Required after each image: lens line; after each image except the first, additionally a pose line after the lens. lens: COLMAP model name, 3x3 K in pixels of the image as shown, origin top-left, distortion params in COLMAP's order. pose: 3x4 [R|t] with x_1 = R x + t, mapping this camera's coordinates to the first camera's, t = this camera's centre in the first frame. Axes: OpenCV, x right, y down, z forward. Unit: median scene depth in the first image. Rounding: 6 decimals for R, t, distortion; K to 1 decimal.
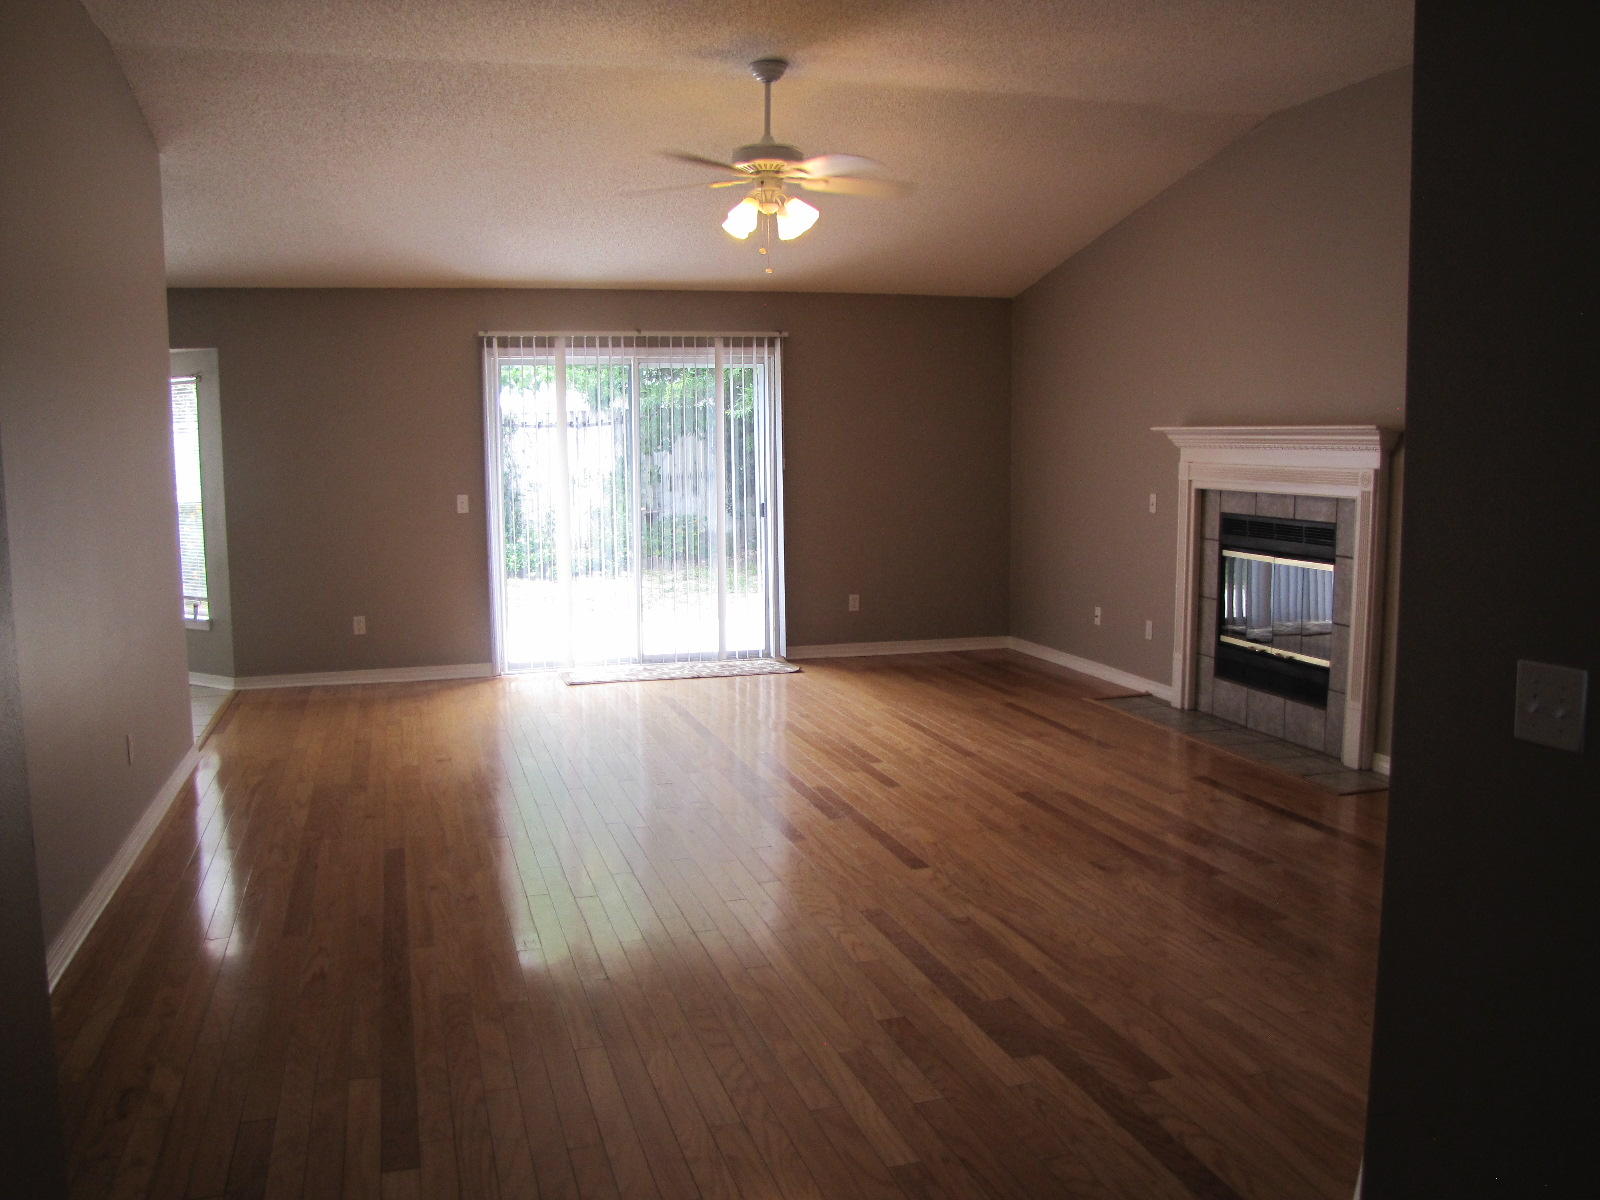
lens RADIAL K [[1311.0, 0, 797.5], [0, 1311.0, 600.7], [0, 0, 1]] dist [-0.100222, 0.002526]
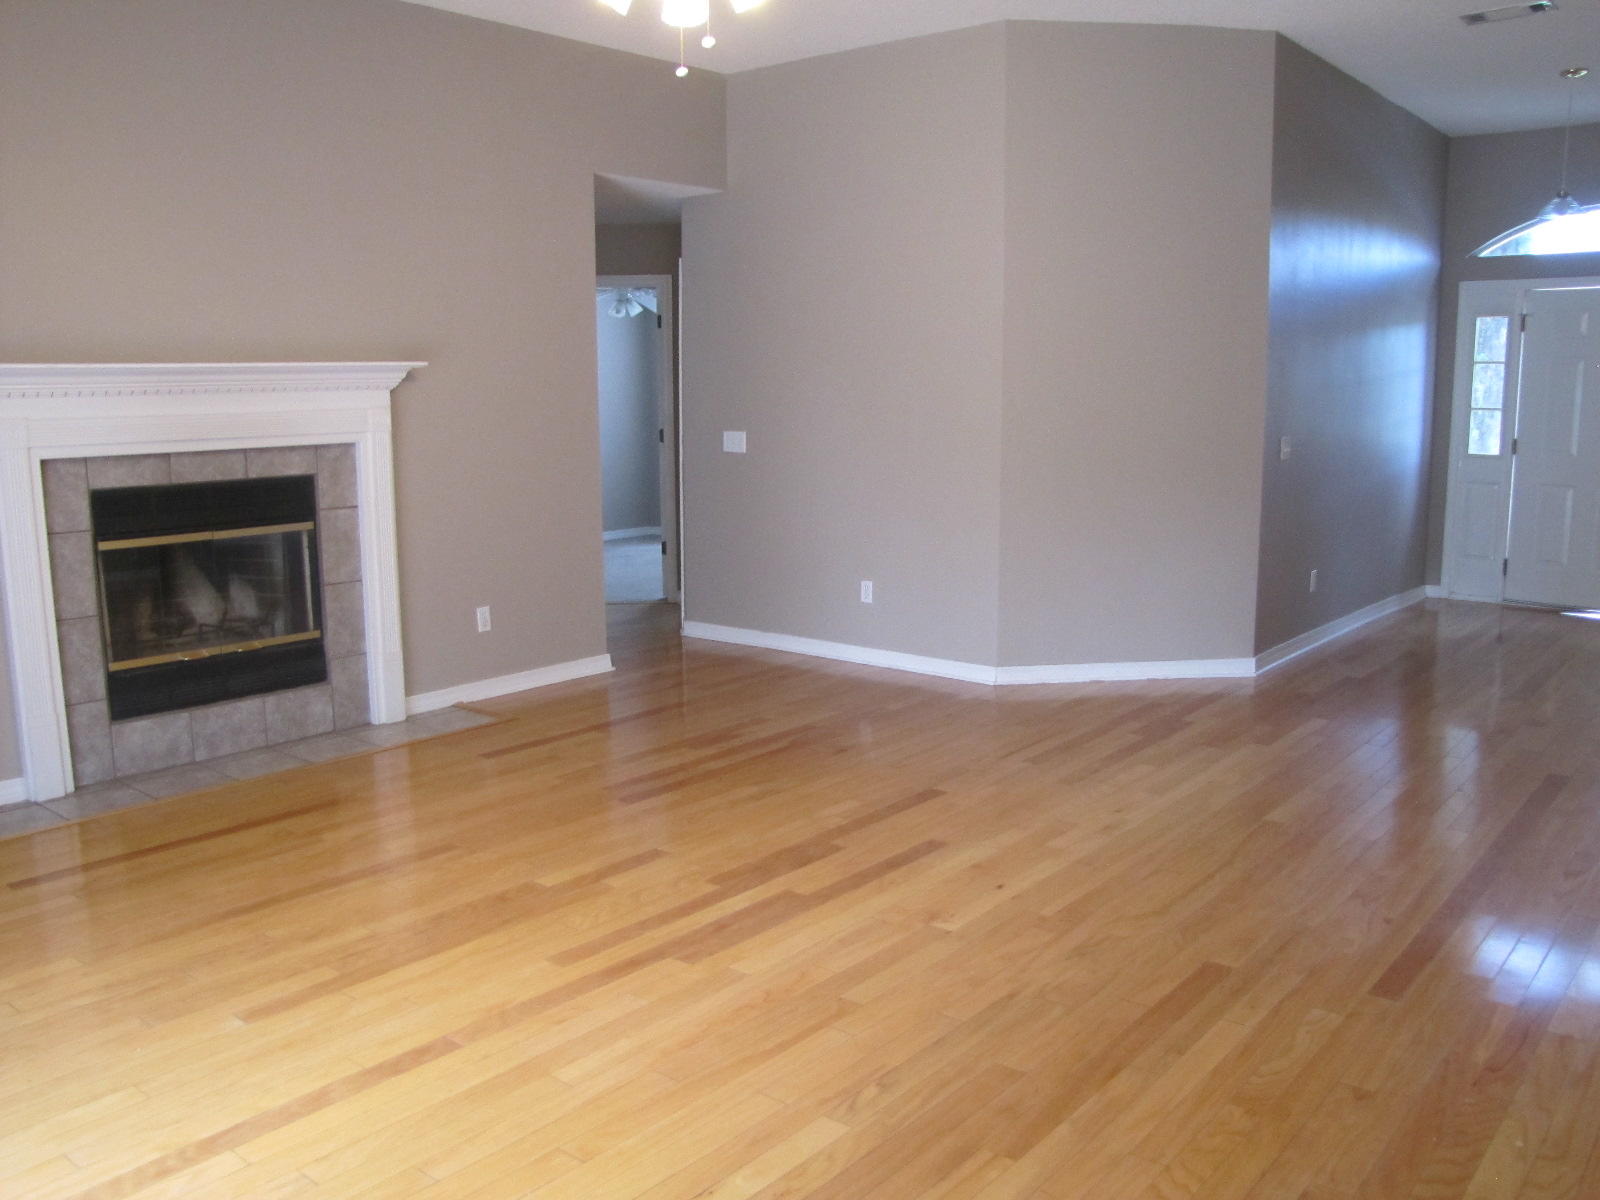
lens RADIAL K [[1311.0, 0, 796.8], [0, 1311.0, 600.2], [0, 0, 1]] dist [-0.100222, 0.002526]
pose [[-0.536969, -0.124903, 0.834304, -0.514196], [0.114063, 0.969147, 0.218503, -0.132666], [-0.835855, 0.212493, -0.506155, 1.193391]]
